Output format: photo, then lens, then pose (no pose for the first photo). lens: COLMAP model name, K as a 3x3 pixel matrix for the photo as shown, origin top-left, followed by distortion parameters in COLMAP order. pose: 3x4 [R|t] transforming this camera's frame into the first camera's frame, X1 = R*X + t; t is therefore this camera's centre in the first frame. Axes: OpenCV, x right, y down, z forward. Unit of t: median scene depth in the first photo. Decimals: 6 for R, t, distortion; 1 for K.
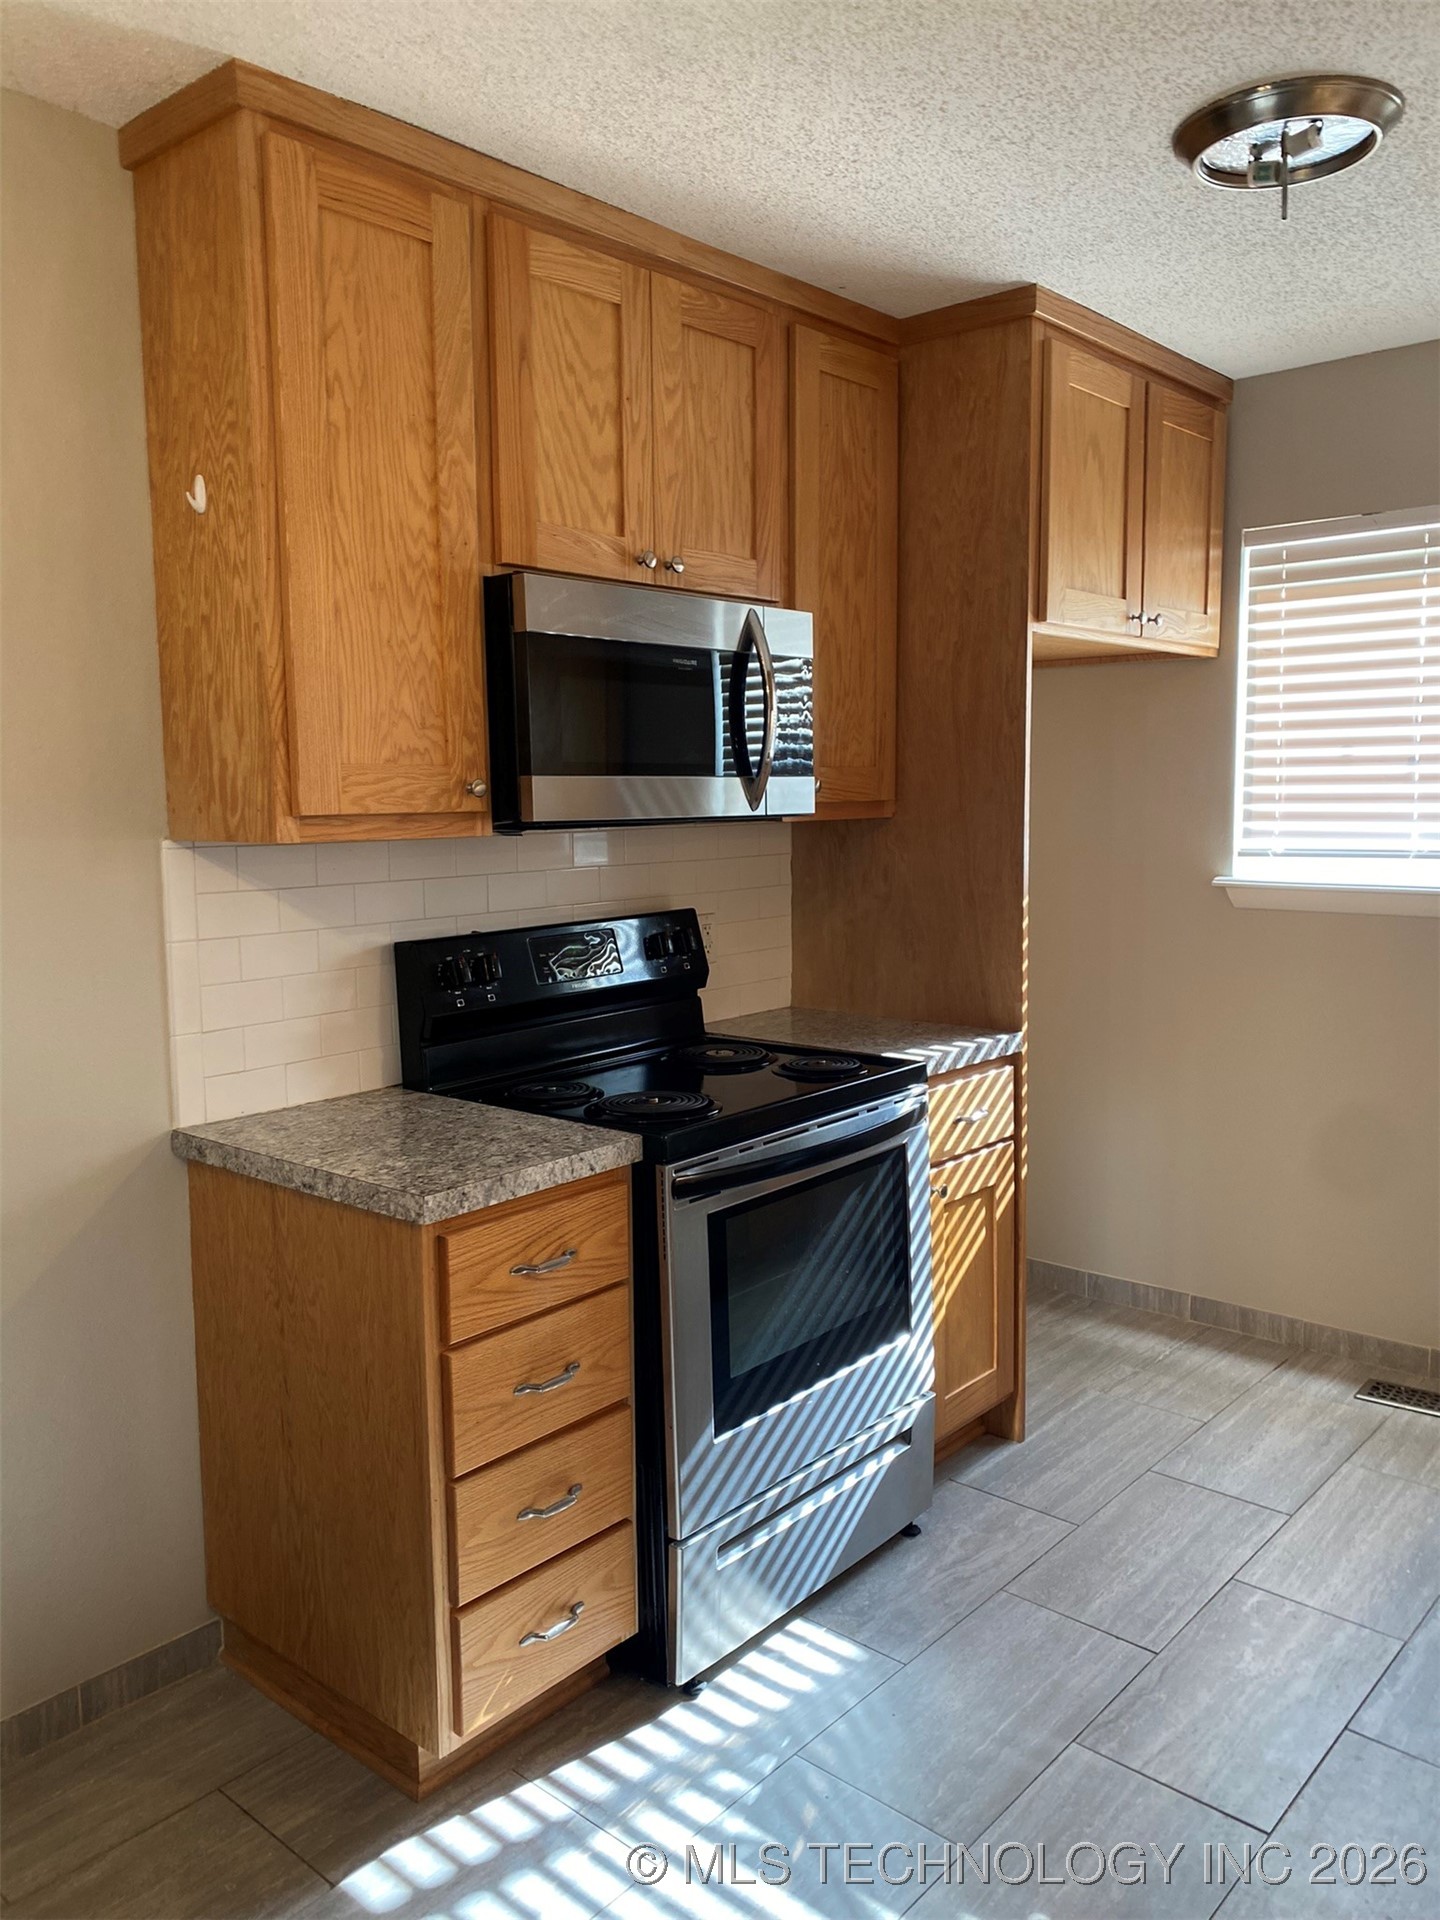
lens RADIAL K [[1466.6, 0, 722.1], [0, 1466.6, 938.2], [0, 0, 1]] dist [0.011997, -0.007247]
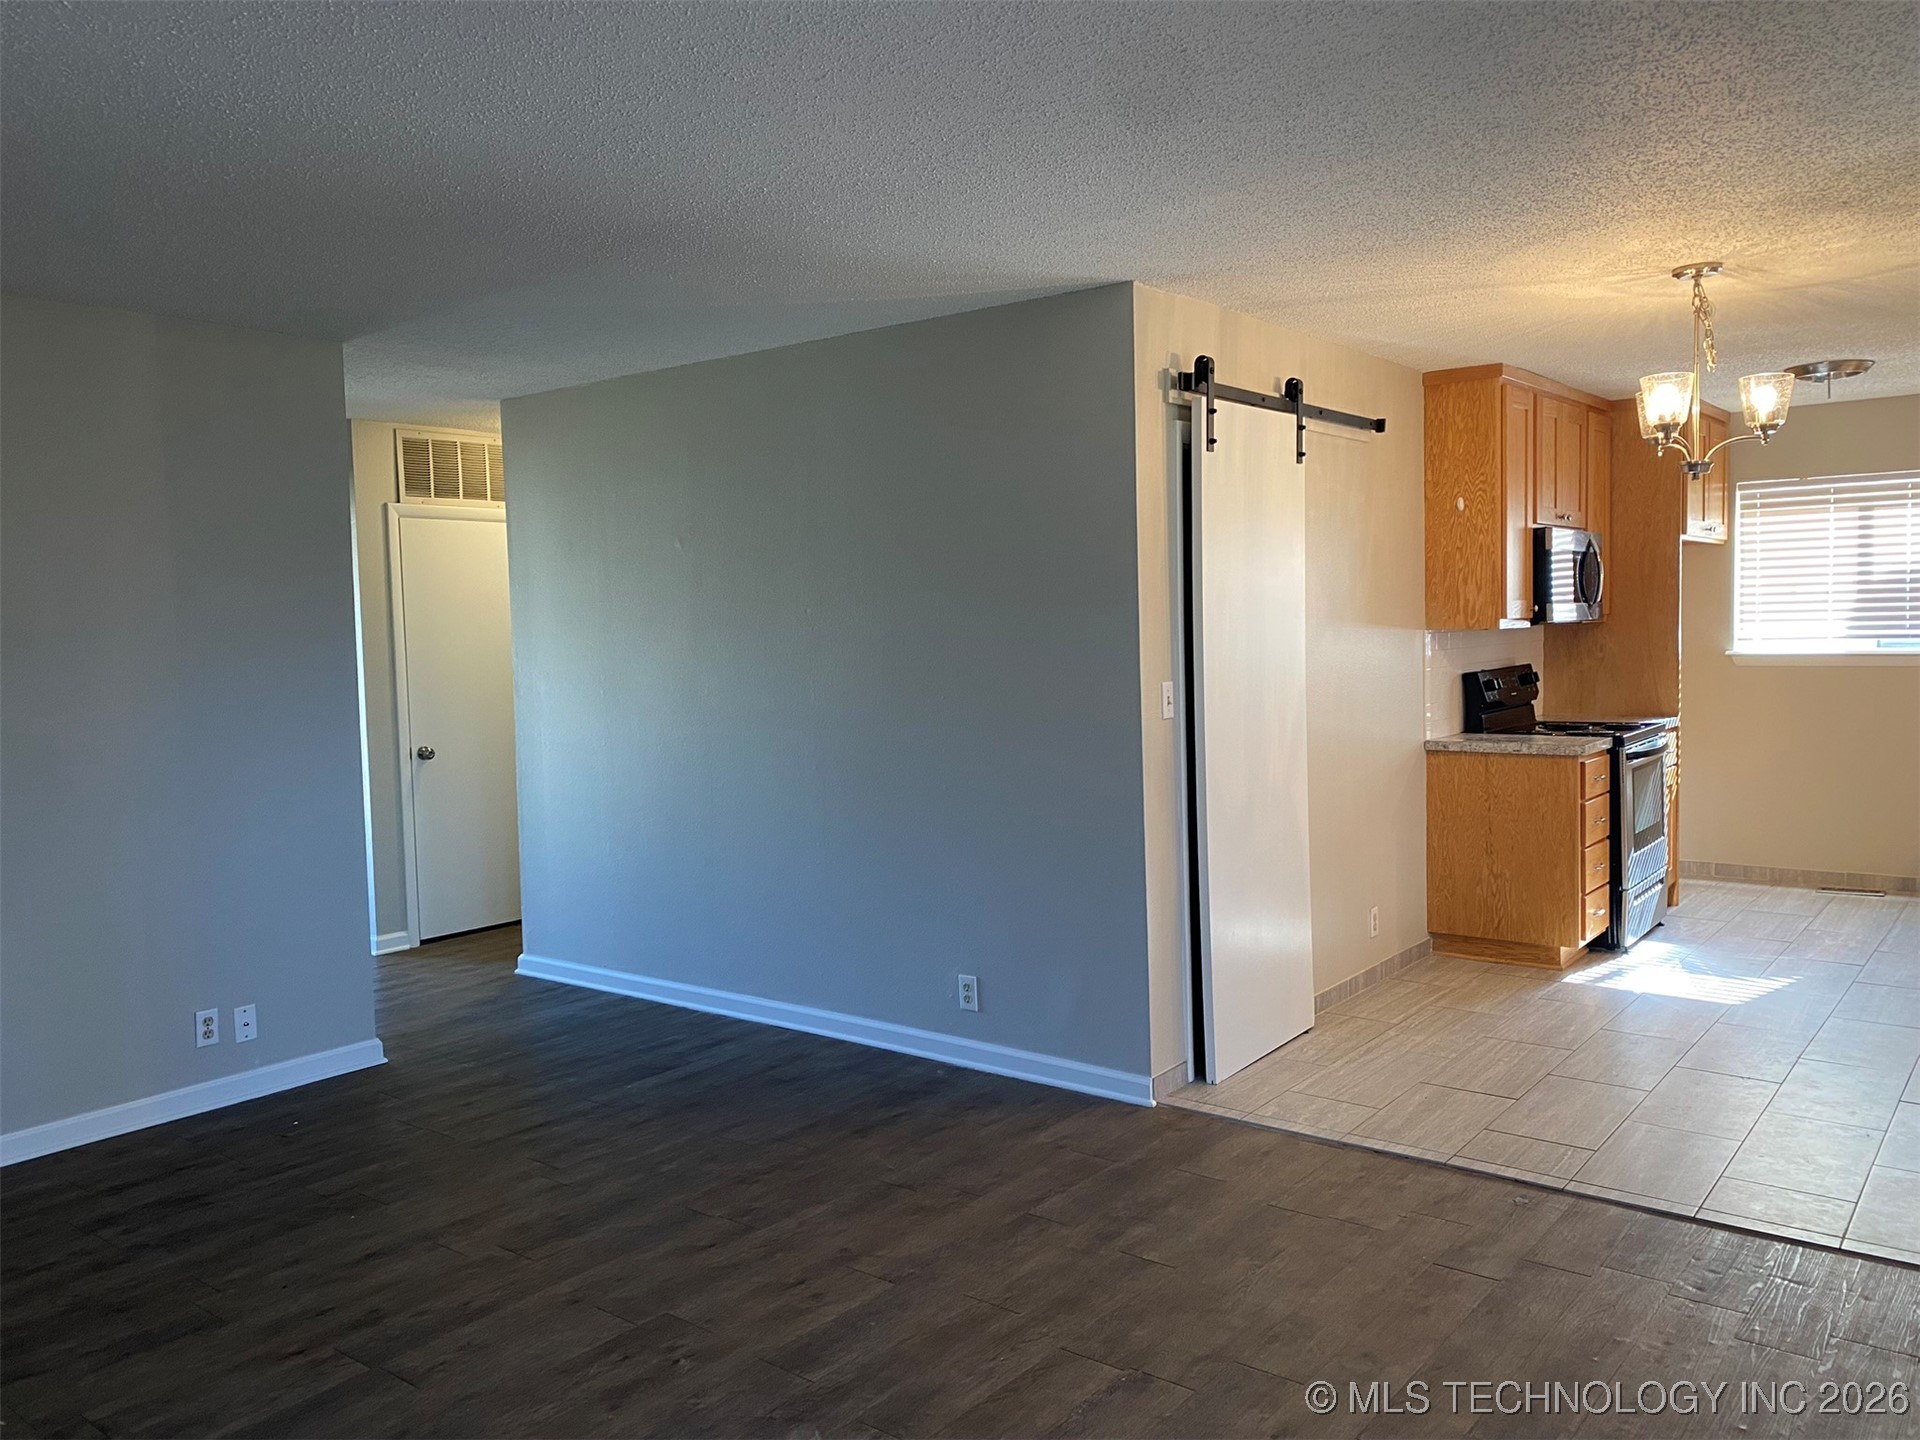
lens RADIAL K [[1466.6, 0, 962.2], [0, 1466.6, 711.6], [0, 0, 1]] dist [0.011997, -0.007247]
pose [[0.998418, -0.016044, 0.053895, -1.312853], [0.018257, 0.999000, -0.040815, 0.167247], [-0.053187, 0.041734, 0.997712, -1.536053]]
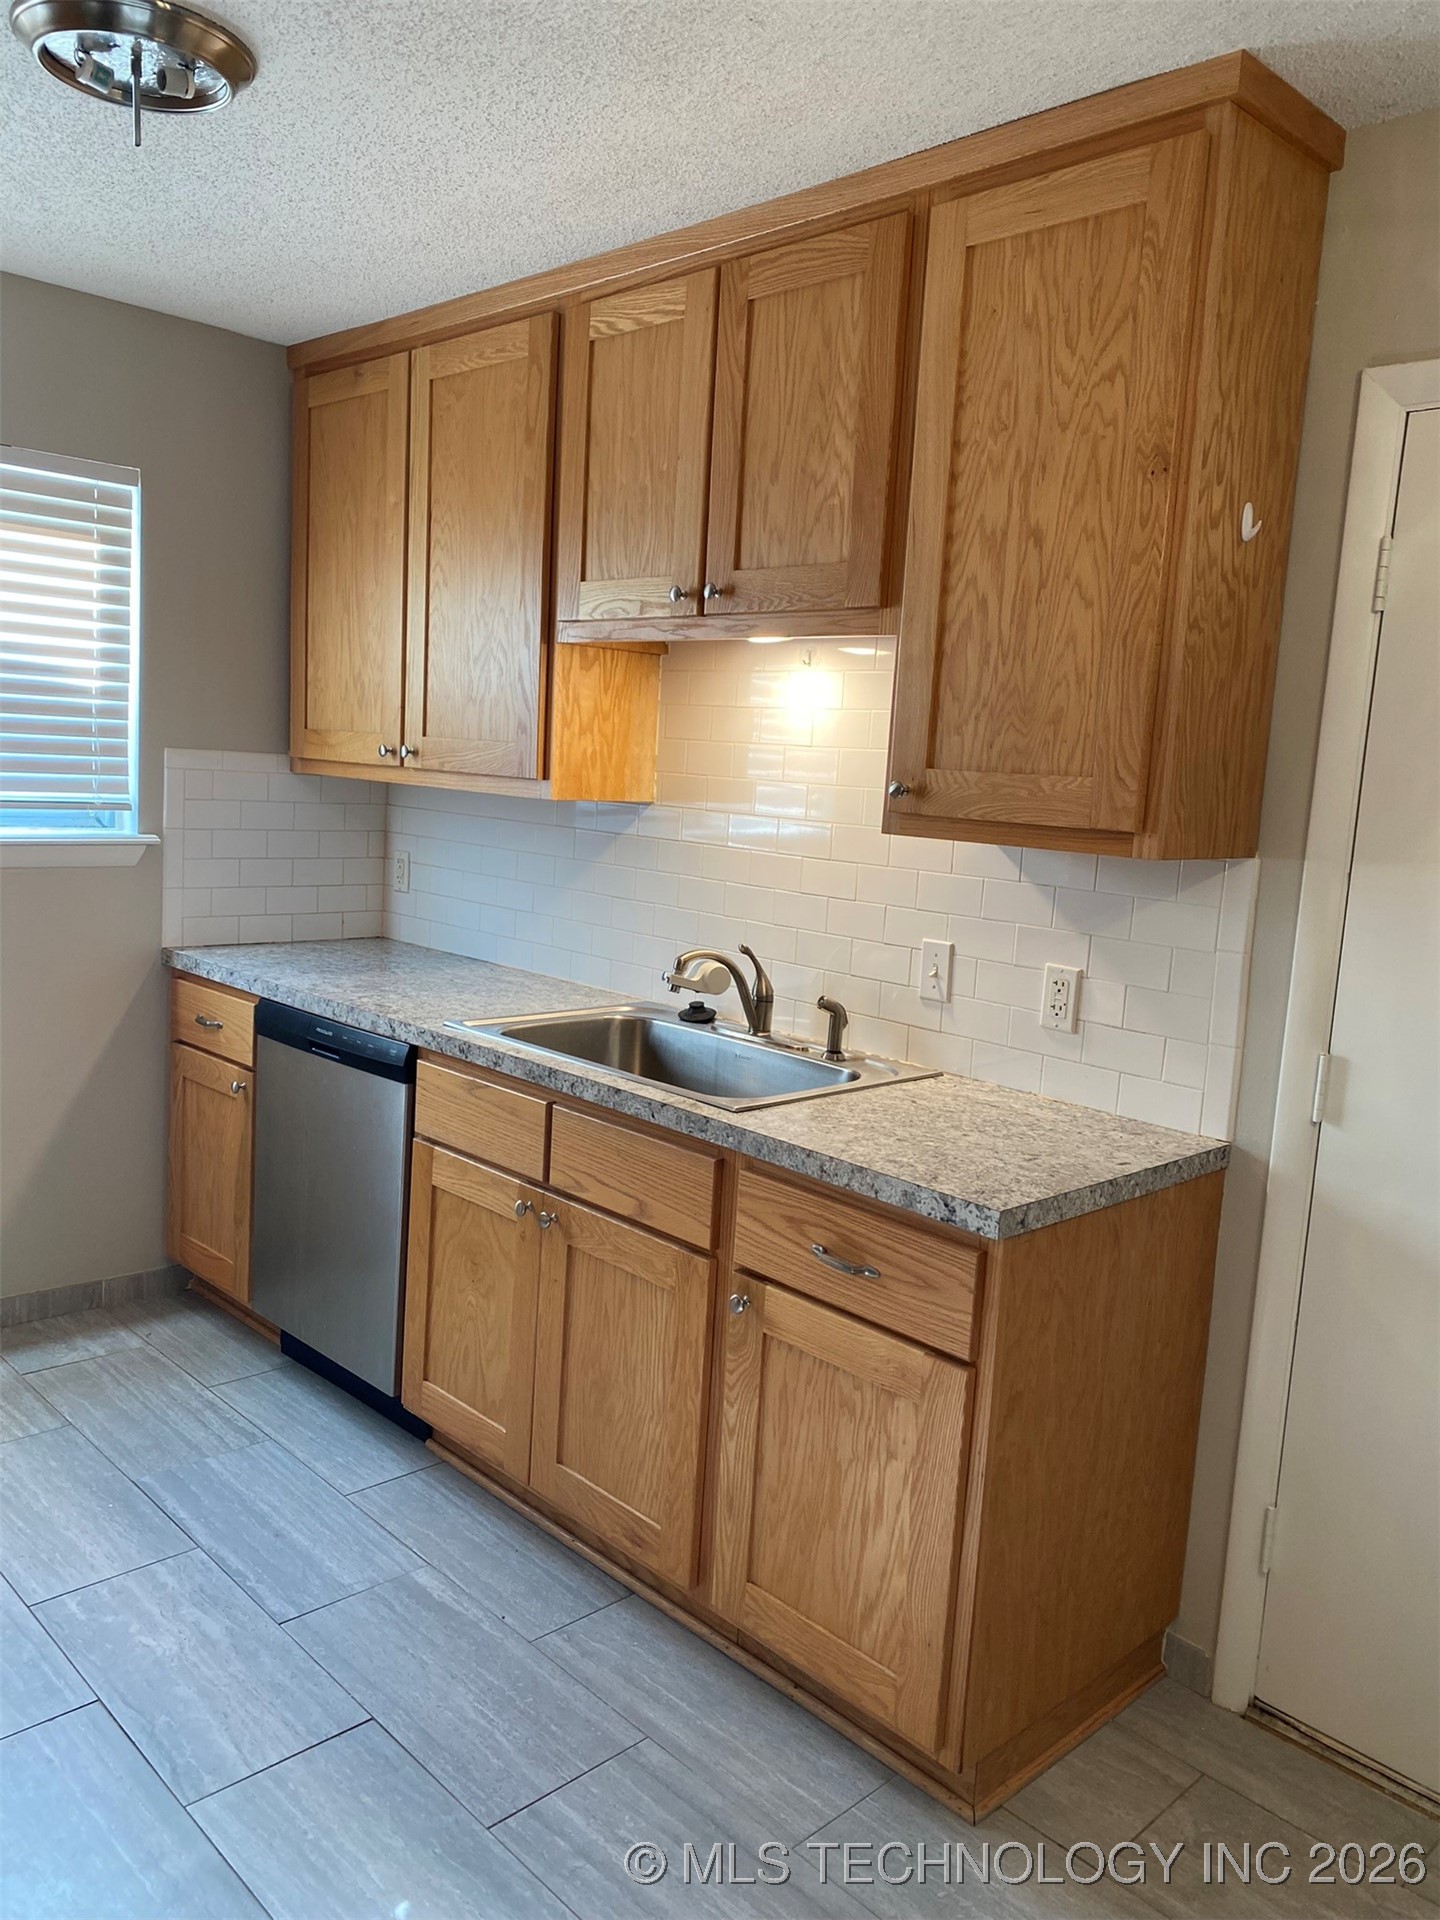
lens RADIAL K [[1438.1, 0, 722.9], [0, 1438.1, 953.9], [0, 0, 1]] dist [-0.003258, -0.004836]
pose [[0.065310, -0.118589, 0.990793, -0.520415], [0.039526, 0.992441, 0.116181, -0.062852], [-0.997082, 0.031574, 0.069503, 0.553449]]
